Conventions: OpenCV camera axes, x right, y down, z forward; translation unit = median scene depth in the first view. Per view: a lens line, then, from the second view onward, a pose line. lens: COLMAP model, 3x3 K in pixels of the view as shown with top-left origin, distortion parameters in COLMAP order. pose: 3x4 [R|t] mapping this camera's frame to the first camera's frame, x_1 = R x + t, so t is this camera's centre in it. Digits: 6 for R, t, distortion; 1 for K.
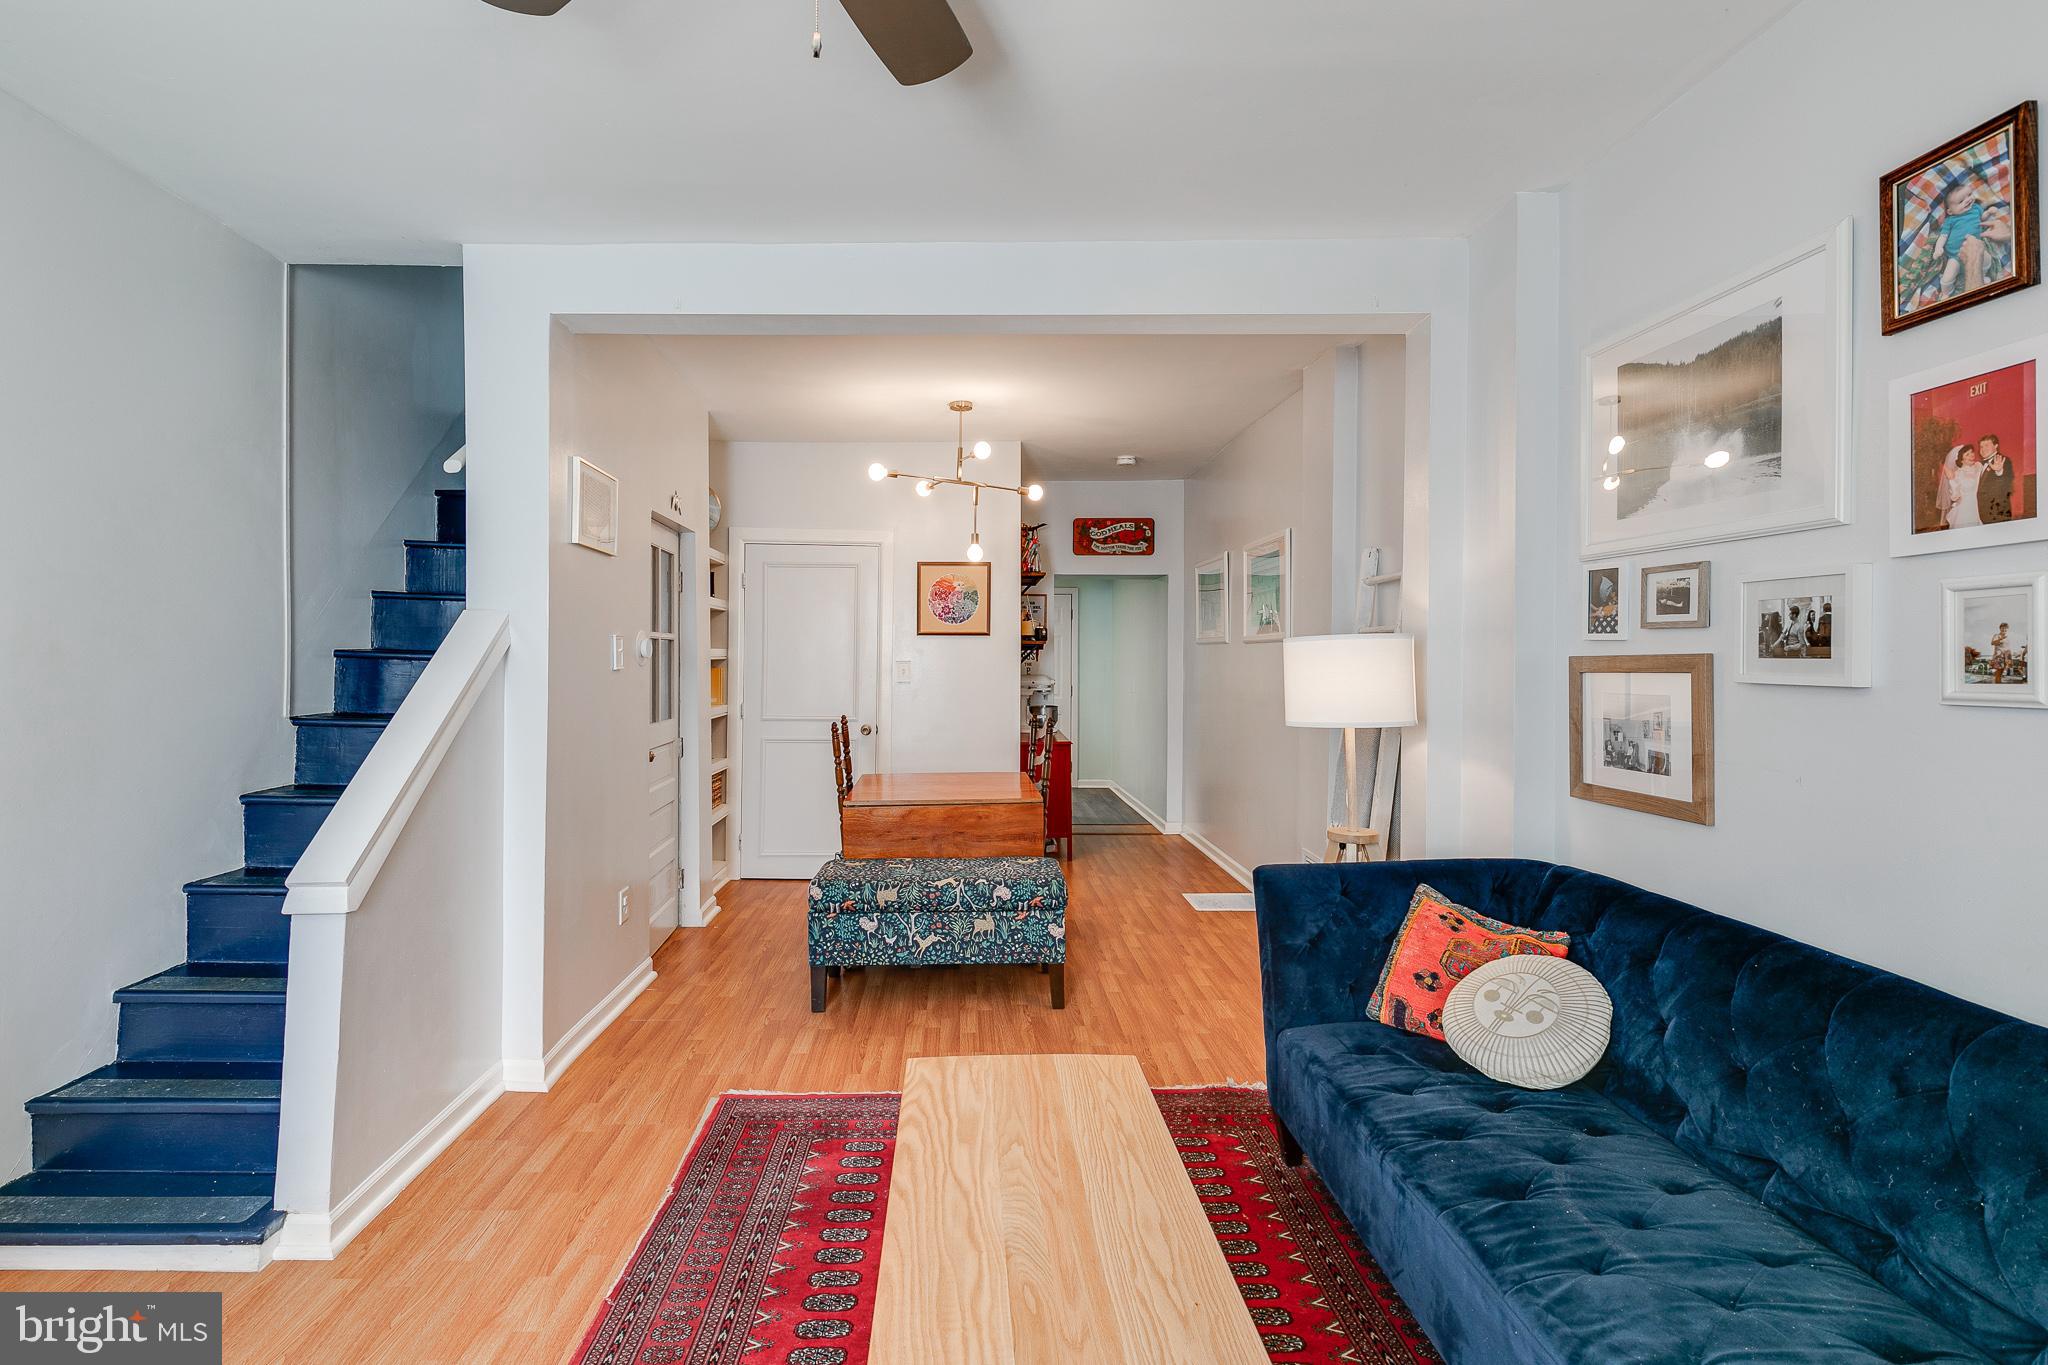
lens RADIAL K [[952.3, 0, 976.5], [0, 952.3, 659.8], [0, 0, 1]] dist [0.012107, -0.004552]
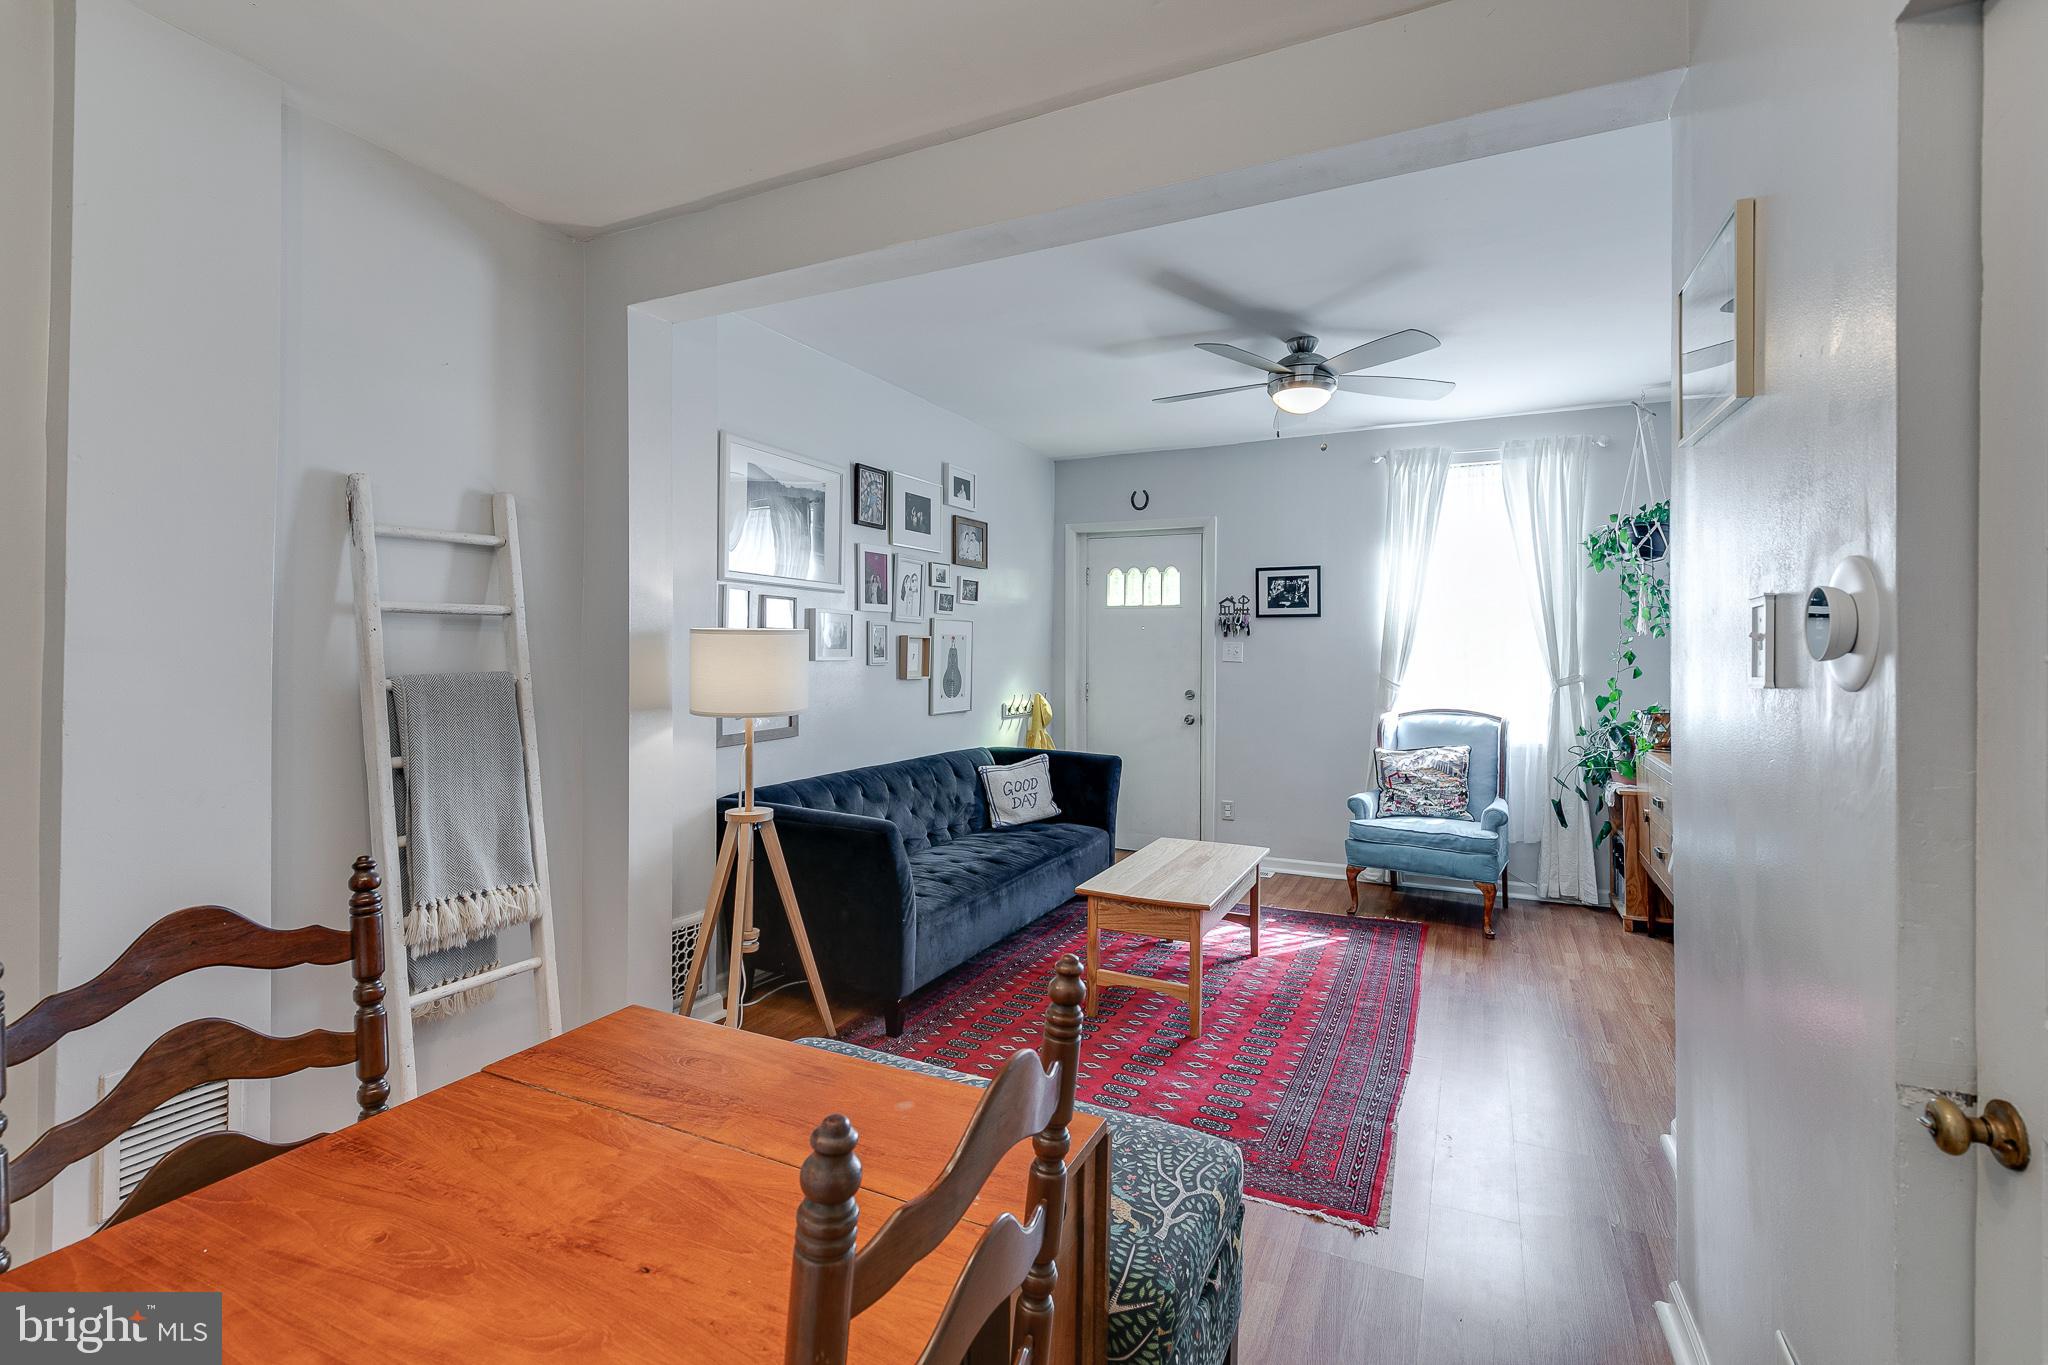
lens RADIAL K [[930.8, 0, 1026.1], [0, 930.8, 648.5], [0, 0, 1]] dist [0.003140, -0.000444]
pose [[-0.893272, -0.004880, 0.449489, -0.297723], [-0.004375, 0.999988, 0.002162, -0.004675], [-0.449495, -0.000035, -0.893283, 1.525621]]
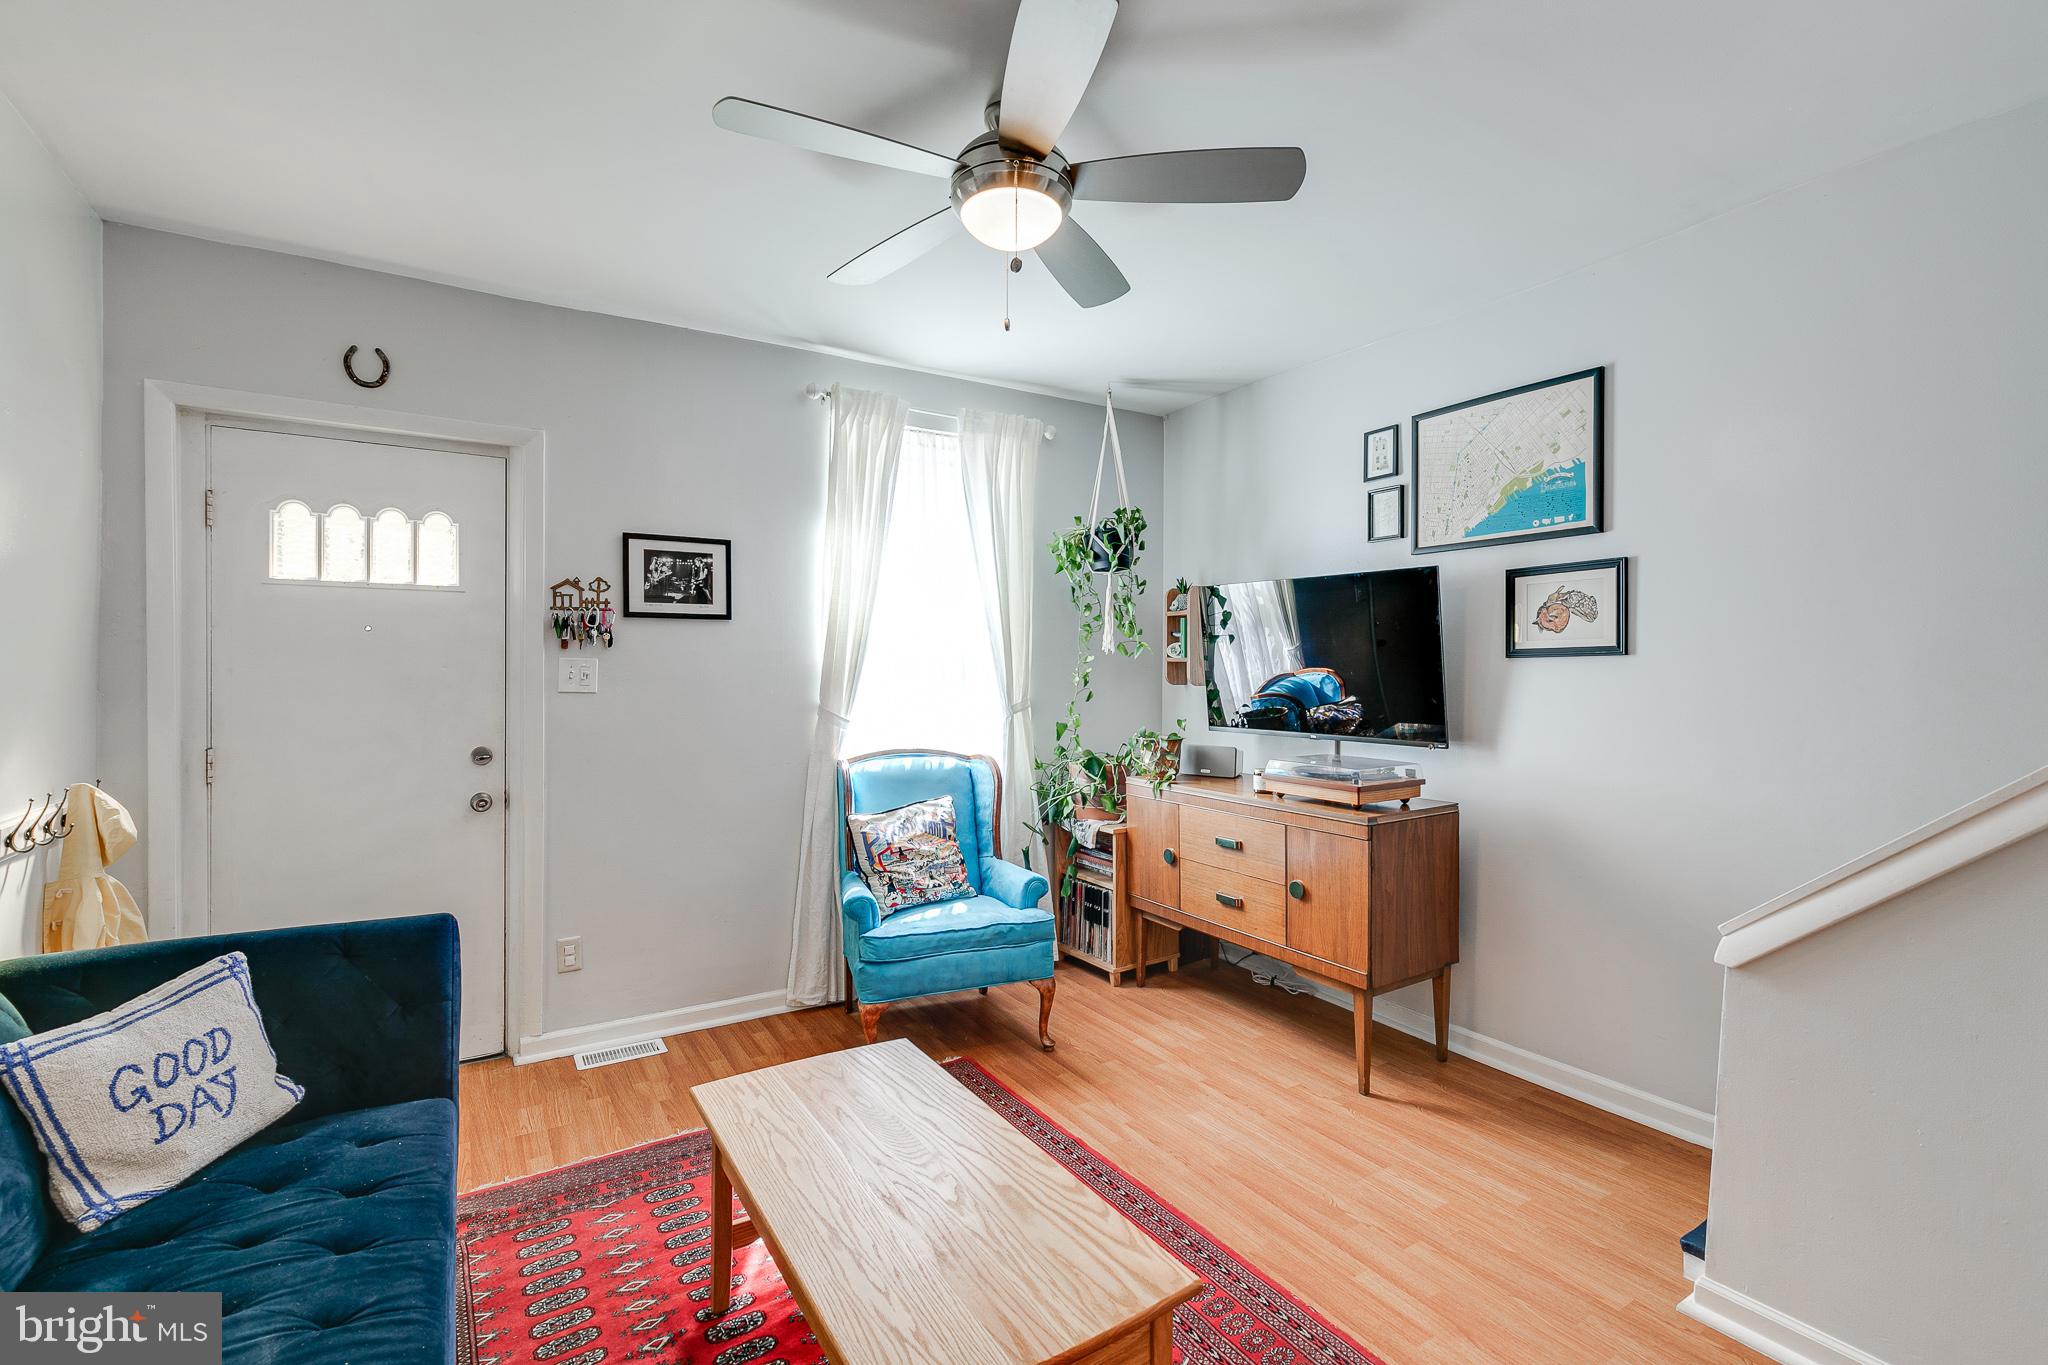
lens RADIAL K [[916.6, 0, 1025.1], [0, 916.6, 675.6], [0, 0, 1]] dist [0.004171, -0.000189]
pose [[-0.856587, 0.000451, -0.516003, 0.223346], [-0.005157, 0.999942, 0.009434, -0.007301], [0.515977, 0.010742, -0.856535, 0.899984]]
